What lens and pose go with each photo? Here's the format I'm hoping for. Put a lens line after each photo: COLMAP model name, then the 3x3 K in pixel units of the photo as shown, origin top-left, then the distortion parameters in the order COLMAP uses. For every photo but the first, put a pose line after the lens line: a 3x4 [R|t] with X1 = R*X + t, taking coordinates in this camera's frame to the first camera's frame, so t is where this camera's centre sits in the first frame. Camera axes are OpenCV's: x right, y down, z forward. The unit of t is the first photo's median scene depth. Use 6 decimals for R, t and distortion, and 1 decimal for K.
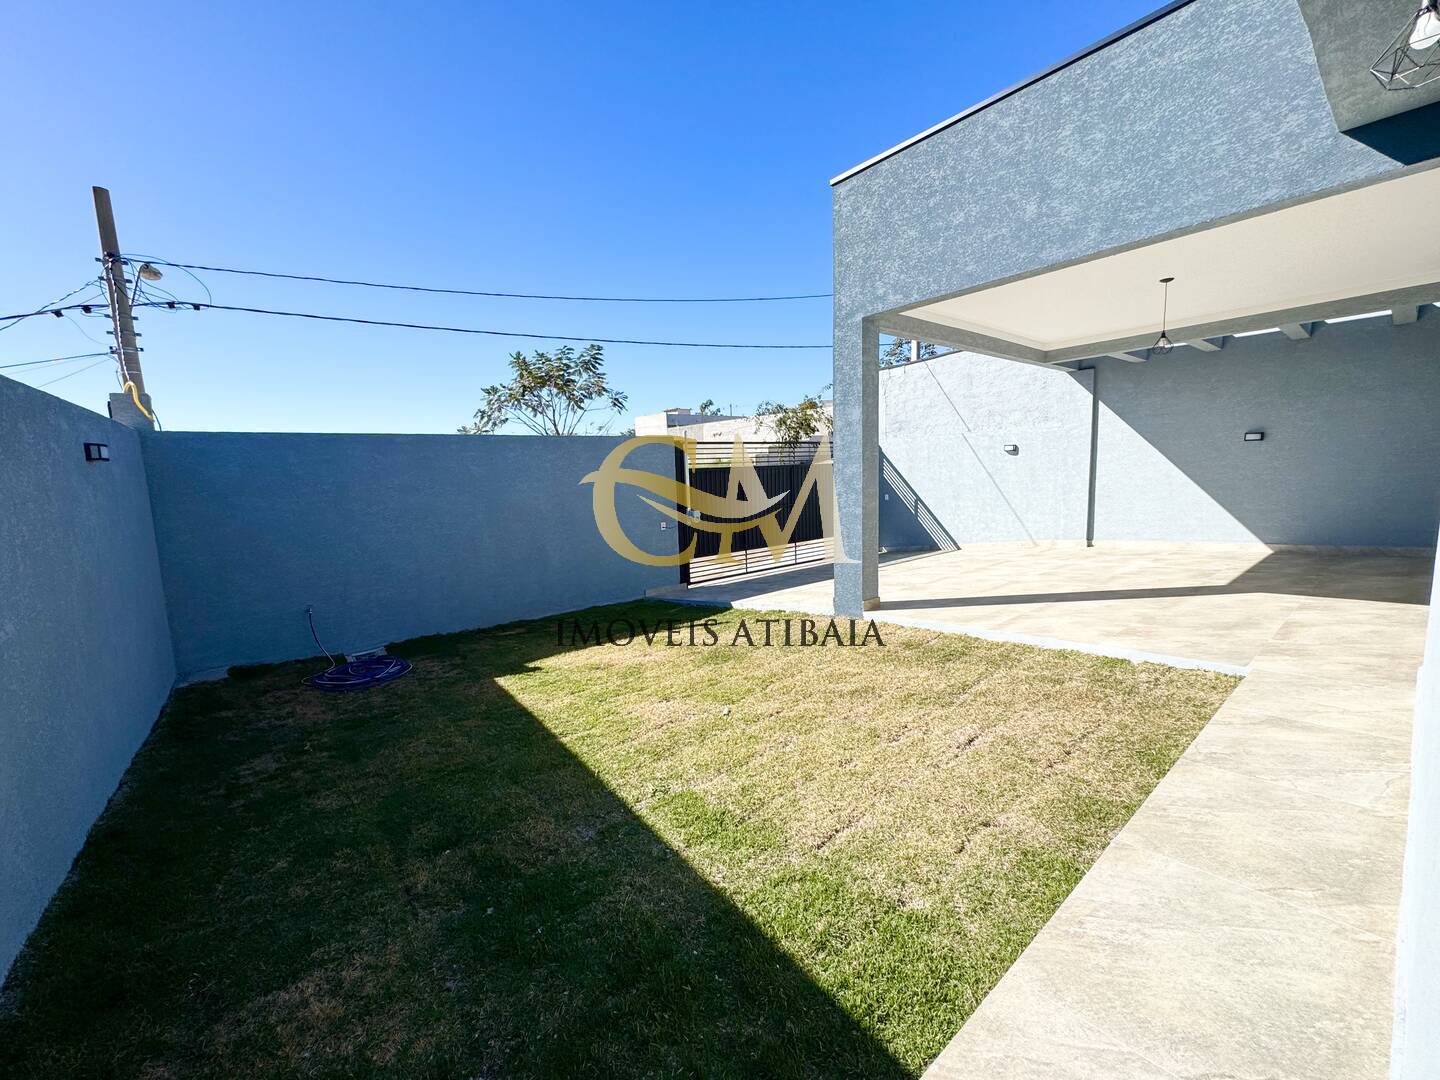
lens RADIAL K [[573.9, 0, 720.0], [0, 573.9, 538.5], [0, 0, 1]] dist [-0.001311, -0.000355]
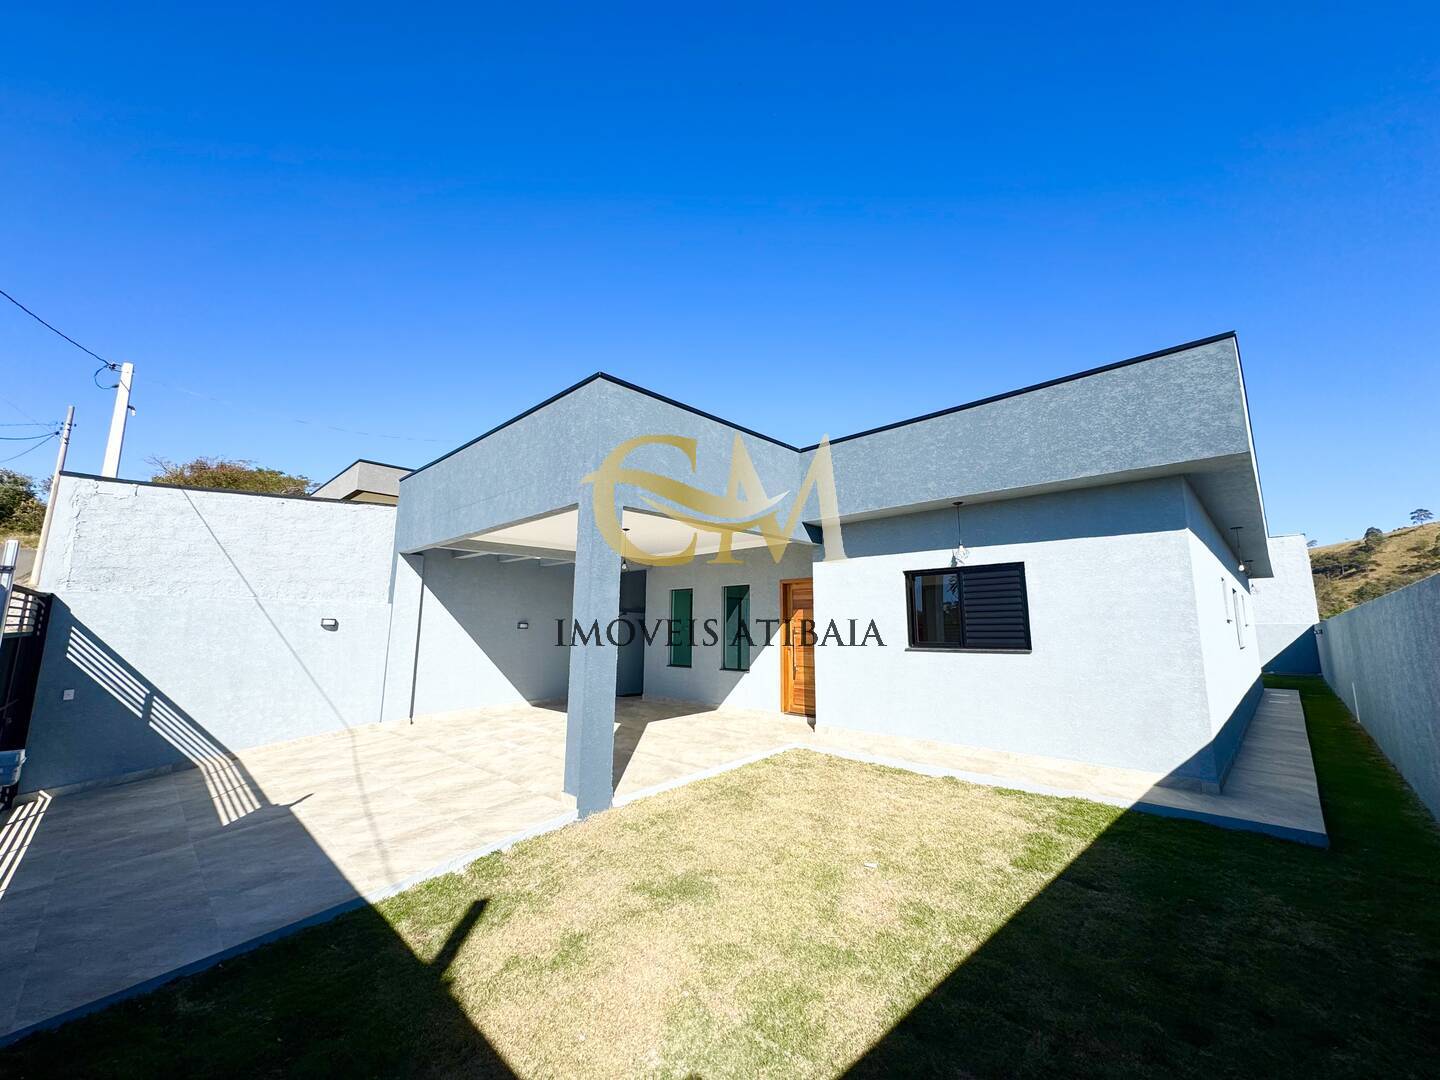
lens RADIAL K [[573.9, 0, 720.0], [0, 573.9, 538.5], [0, 0, 1]] dist [-0.001311, -0.000355]
pose [[-0.108893, 0.191870, 0.975361, -0.443720], [0.114424, 0.977093, -0.179436, -0.058572], [-0.987446, 0.092065, -0.128353, 0.518852]]
